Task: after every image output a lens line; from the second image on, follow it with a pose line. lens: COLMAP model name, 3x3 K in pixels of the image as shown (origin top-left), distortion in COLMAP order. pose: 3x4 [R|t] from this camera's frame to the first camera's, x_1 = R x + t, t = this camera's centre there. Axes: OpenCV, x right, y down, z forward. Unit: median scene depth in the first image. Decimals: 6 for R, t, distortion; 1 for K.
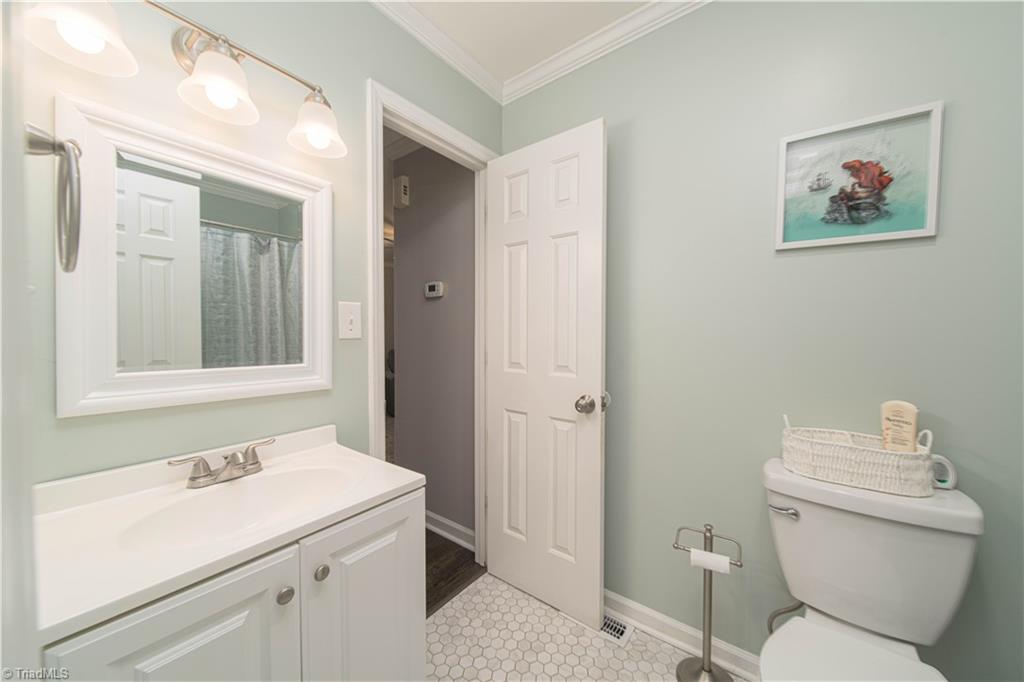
lens RADIAL K [[360.9, 0, 514.9], [0, 360.9, 339.5], [0, 0, 1]] dist [0.000109, 0.000068]
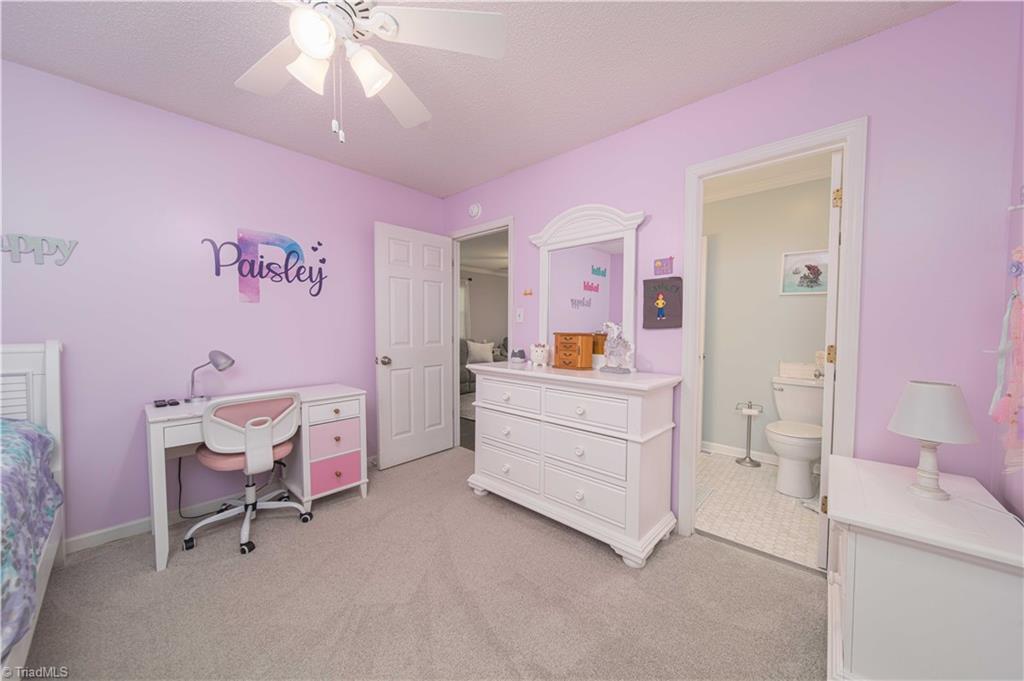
lens RADIAL K [[360.9, 0, 514.9], [0, 360.9, 339.0], [0, 0, 1]] dist [0.000109, 0.000068]
pose [[0.995991, 0.011050, -0.088769, -0.784373], [-0.009004, 0.999685, 0.023410, 0.022141], [0.089000, -0.022517, 0.995777, -1.466309]]
